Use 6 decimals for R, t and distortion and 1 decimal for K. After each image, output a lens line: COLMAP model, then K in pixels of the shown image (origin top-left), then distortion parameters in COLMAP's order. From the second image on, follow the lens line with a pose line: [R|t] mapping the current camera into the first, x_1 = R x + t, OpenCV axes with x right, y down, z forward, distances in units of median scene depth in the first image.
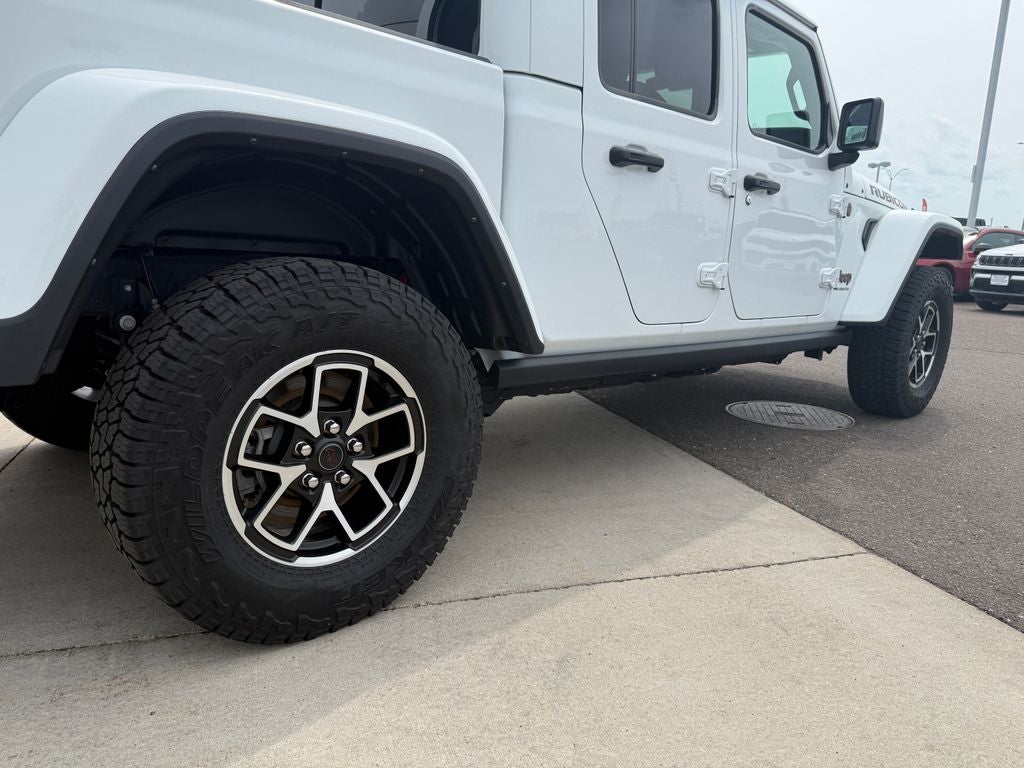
lens RADIAL K [[716.2, 0, 506.9], [0, 716.2, 391.5], [0, 0, 1]] dist [0.097314, -0.142100]
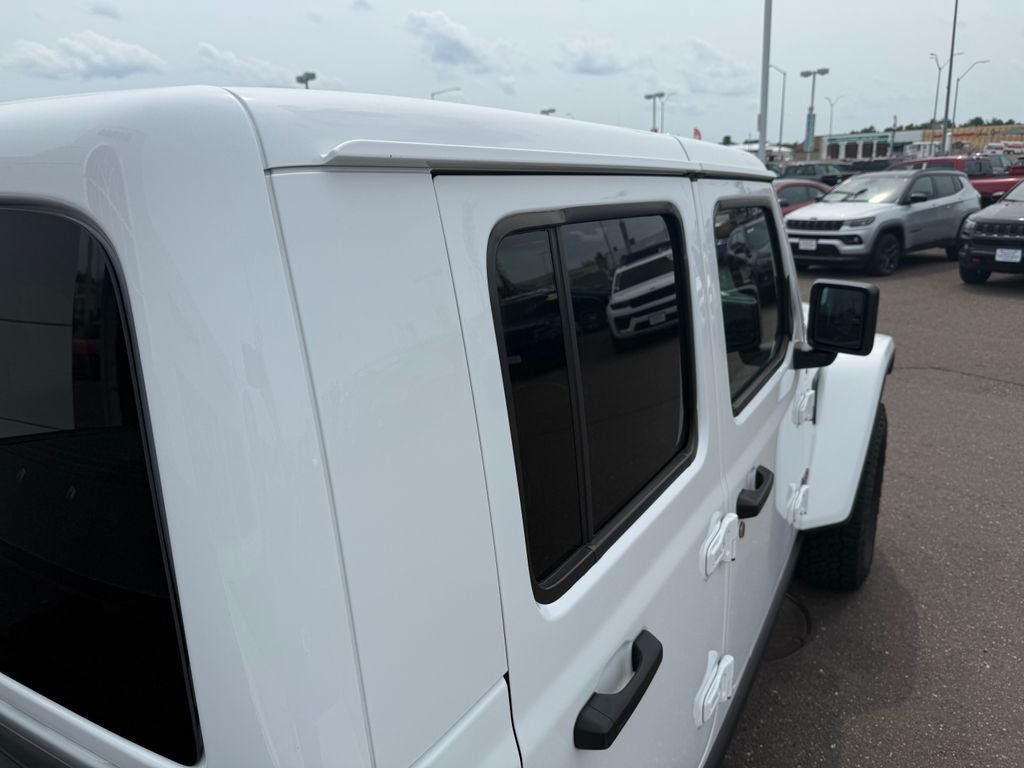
lens RADIAL K [[725.6, 0, 515.9], [0, 725.6, 411.1], [0, 0, 1]] dist [0.031741, -0.052116]
pose [[0.955647, -0.167197, 0.242455, 0.035867], [0.141781, 0.982736, 0.118863, -0.569208], [-0.258143, -0.079215, 0.962854, 0.605223]]
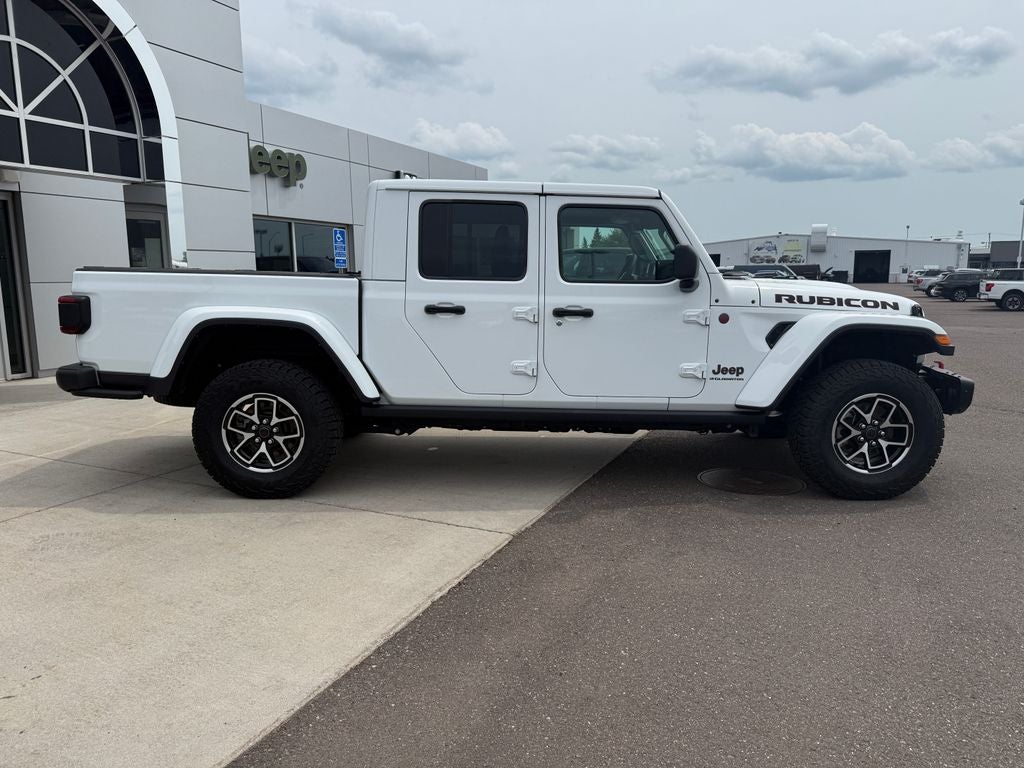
lens RADIAL K [[726.0, 0, 512.0], [0, 726.0, 384.0], [0, 0, 1]] dist [0.067076, -0.103996]
pose [[0.733048, 0.055416, -0.677916, 1.687486], [-0.112947, 0.992756, -0.040980, -0.060734], [0.670734, 0.106609, 0.733997, -0.304740]]
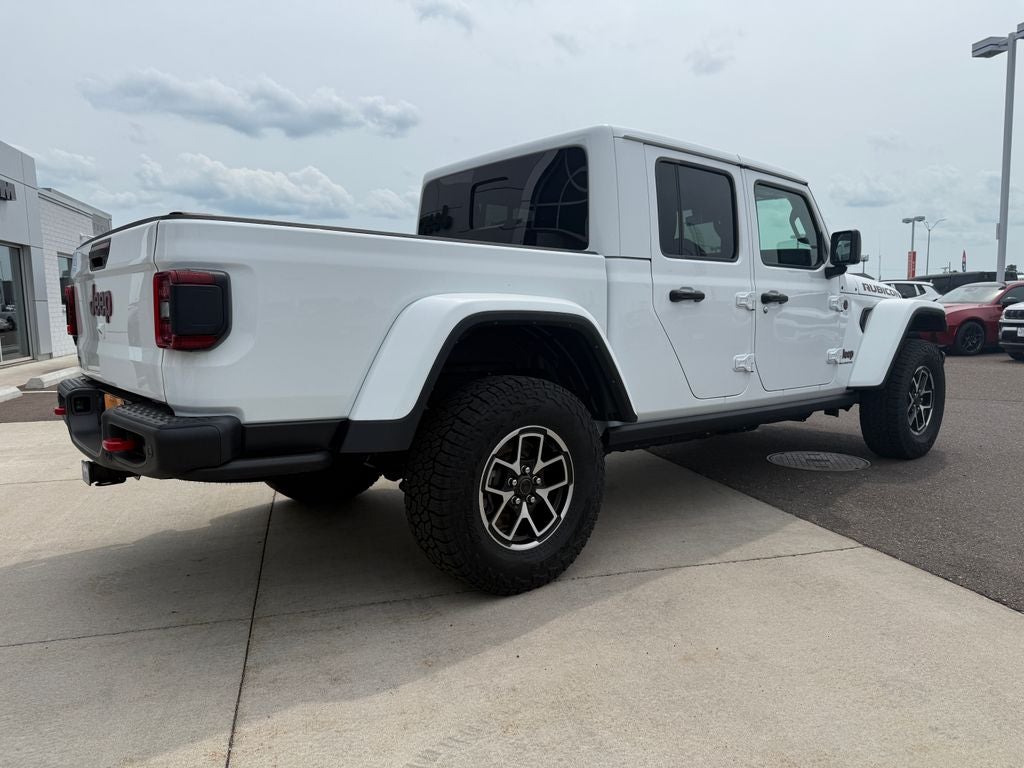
lens RADIAL K [[716.2, 0, 506.9], [0, 716.2, 391.5], [0, 0, 1]] dist [0.097314, -0.142100]
pose [[0.996964, -0.049524, -0.060087, -0.127344], [0.043570, 0.994364, -0.096649, 0.019595], [0.064535, 0.093737, 0.993503, -0.562518]]
